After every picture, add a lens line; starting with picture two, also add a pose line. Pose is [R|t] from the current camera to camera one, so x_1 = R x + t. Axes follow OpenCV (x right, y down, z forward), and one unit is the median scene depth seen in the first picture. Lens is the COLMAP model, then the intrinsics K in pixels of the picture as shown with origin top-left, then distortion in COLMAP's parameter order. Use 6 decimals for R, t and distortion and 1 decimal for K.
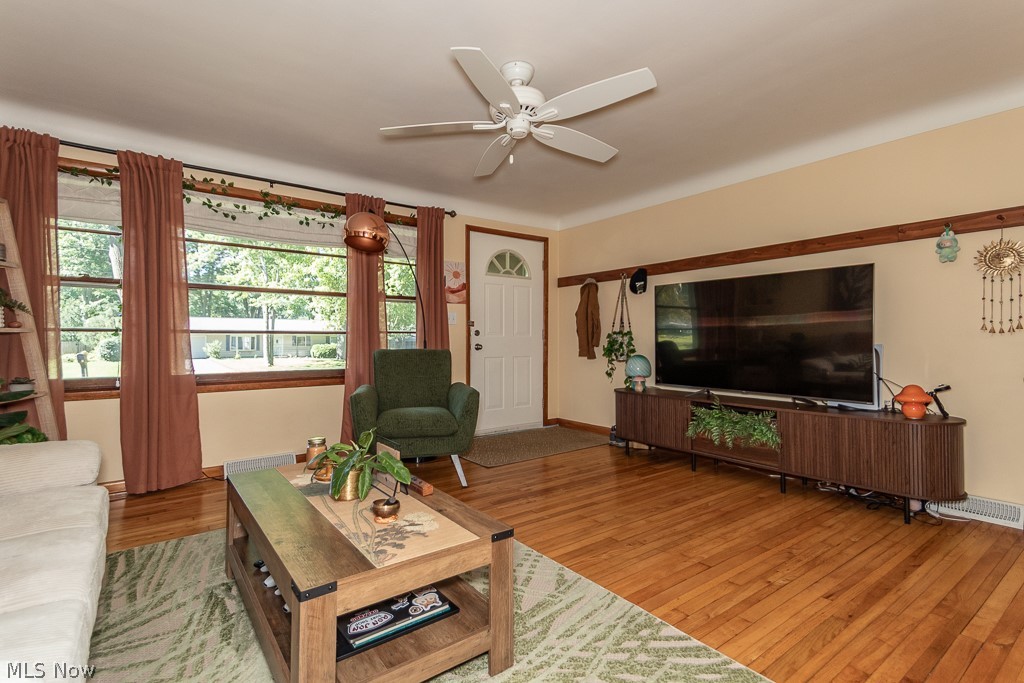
lens RADIAL K [[482.8, 0, 509.6], [0, 482.8, 343.6], [0, 0, 1]] dist [0.034698, -0.000607]
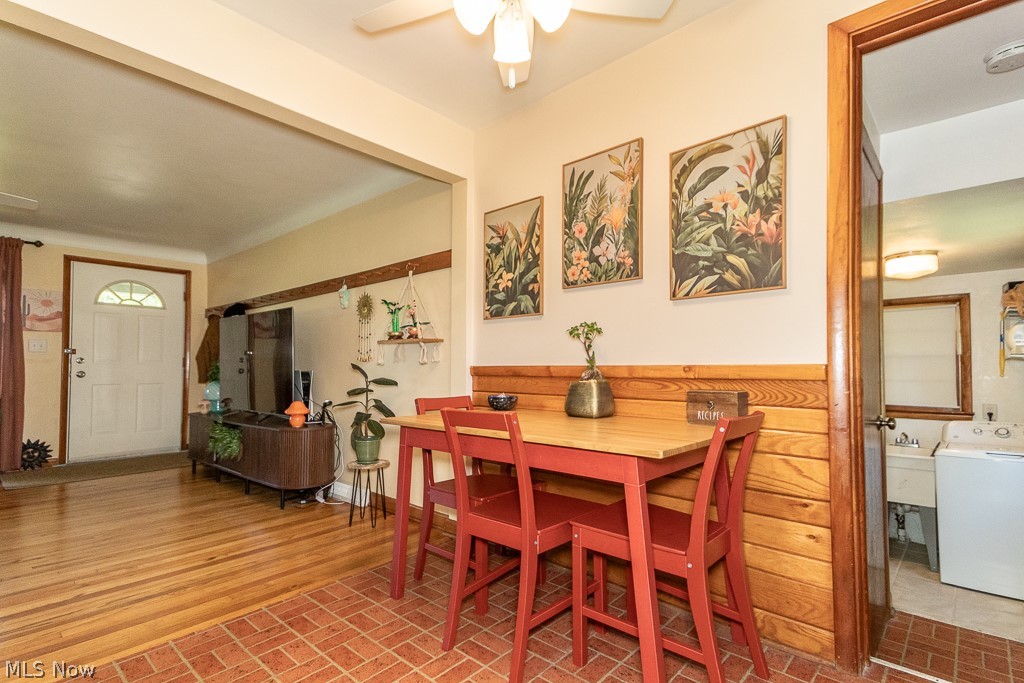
lens RADIAL K [[482.8, 0, 508.3], [0, 482.8, 360.6], [0, 0, 1]] dist [0.034698, -0.000607]
pose [[0.982827, 0.003294, 0.184500, 0.693249], [0.001429, 0.999675, -0.025458, 0.006541], [-0.184524, 0.025284, 0.982503, -0.217082]]
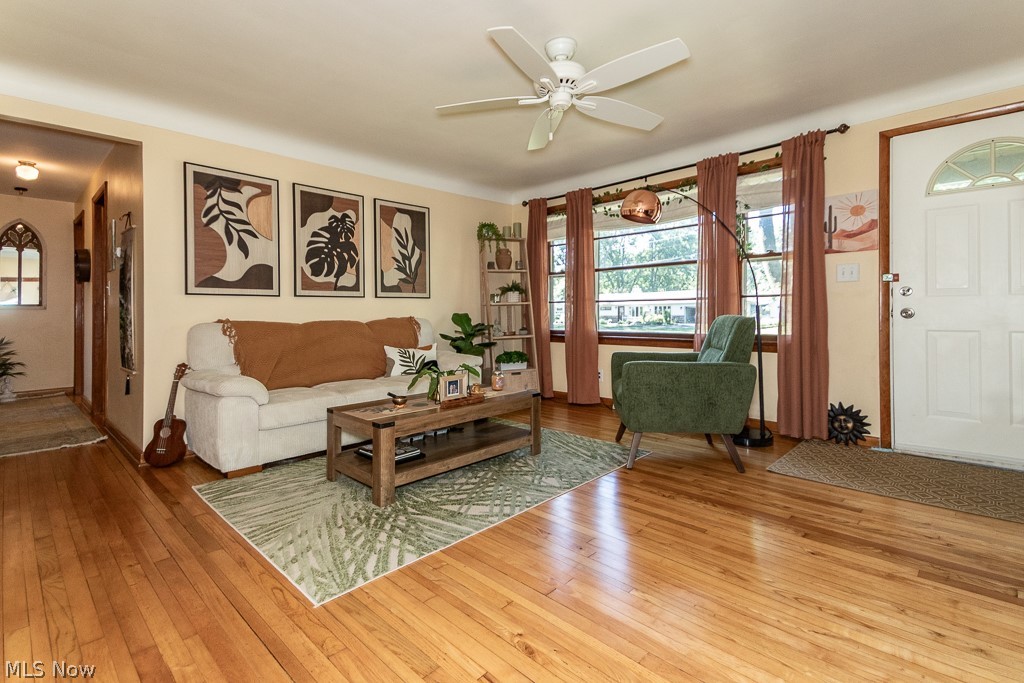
lens RADIAL K [[482.8, 0, 492.1], [0, 482.8, 311.6], [0, 0, 1]] dist [0.034698, -0.000607]
pose [[0.121970, -0.003422, -0.992528, 0.573618], [0.003554, 0.999989, -0.003011, 0.005763], [0.992527, -0.003160, 0.121981, 0.406823]]
